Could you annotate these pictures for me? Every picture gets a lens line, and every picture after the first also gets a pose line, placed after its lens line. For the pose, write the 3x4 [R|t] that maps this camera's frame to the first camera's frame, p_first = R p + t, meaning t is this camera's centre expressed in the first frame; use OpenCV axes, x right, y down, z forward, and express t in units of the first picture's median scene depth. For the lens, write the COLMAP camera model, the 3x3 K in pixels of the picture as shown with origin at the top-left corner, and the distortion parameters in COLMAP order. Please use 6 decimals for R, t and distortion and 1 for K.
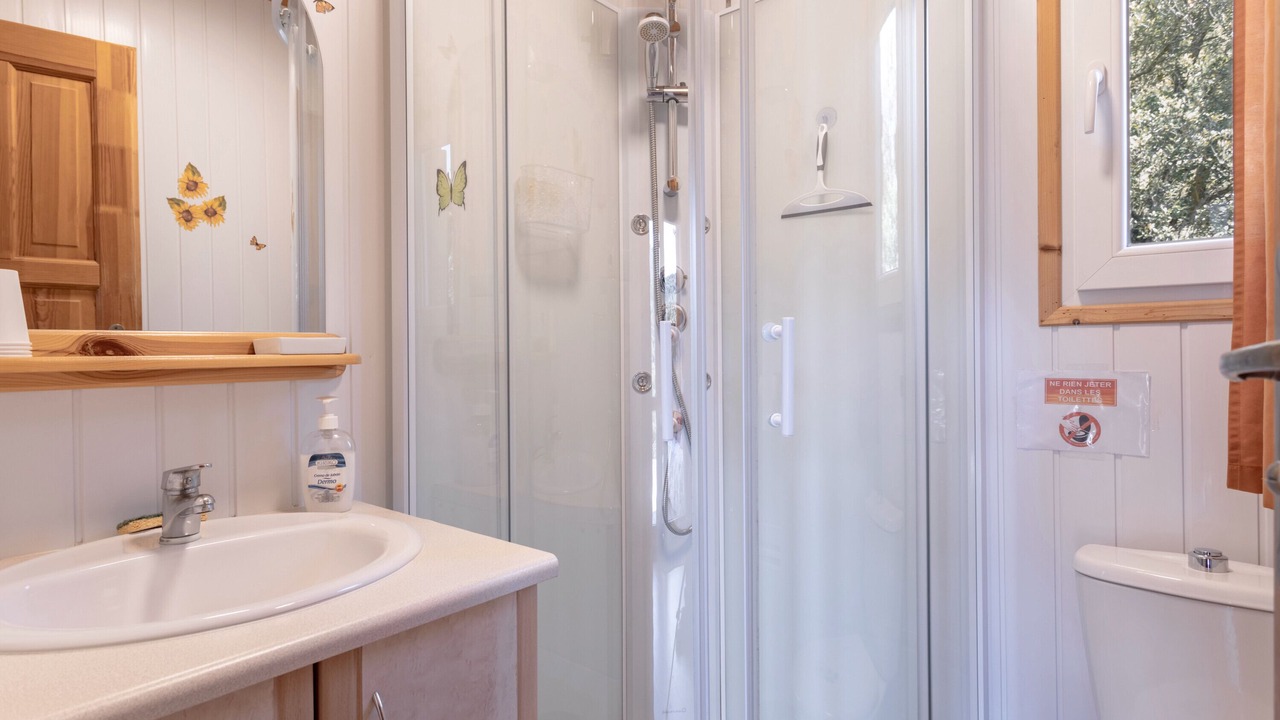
lens RADIAL K [[693.8, 0, 632.7], [0, 693.8, 360.1], [0, 0, 1]] dist [-0.001304, 0.002295]
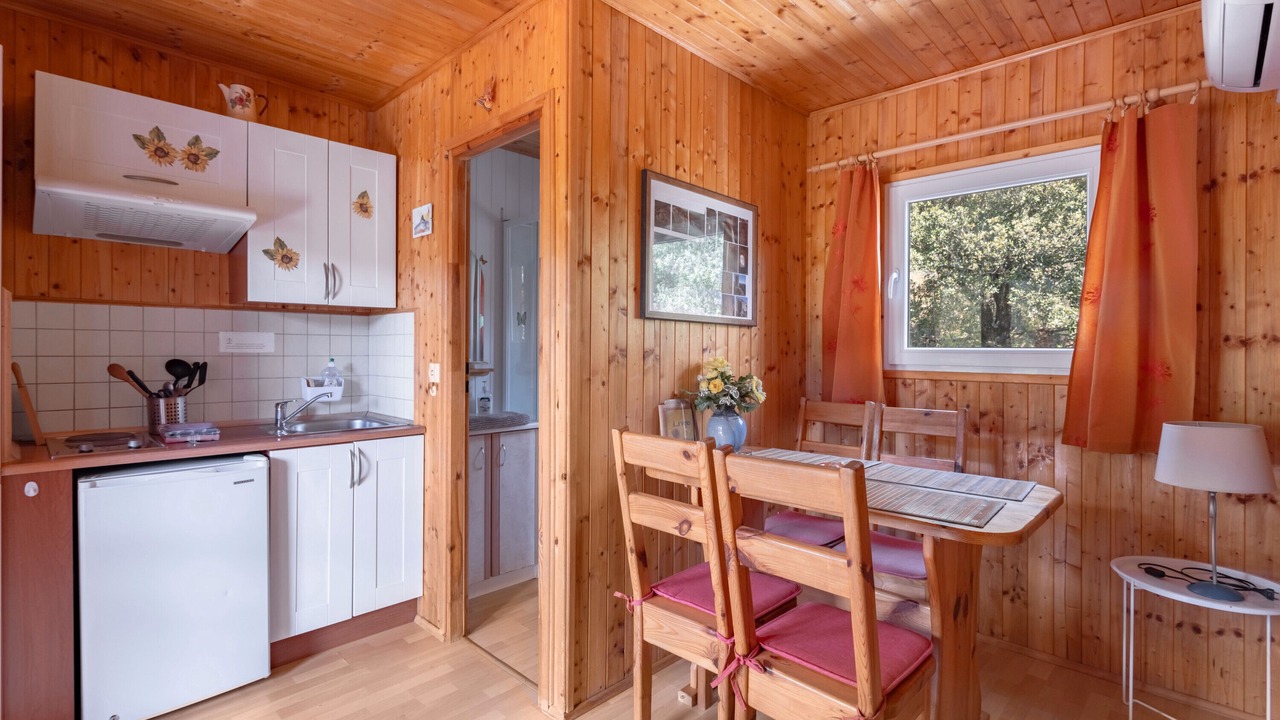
lens RADIAL K [[602.9, 0, 637.2], [0, 602.9, 352.7], [0, 0, 1]] dist [-0.003652, 0.002913]
pose [[0.997107, 0.012782, -0.074926, 0.460048], [-0.013403, 0.999880, -0.007794, -0.065552], [0.074817, 0.008776, 0.997159, -1.664203]]
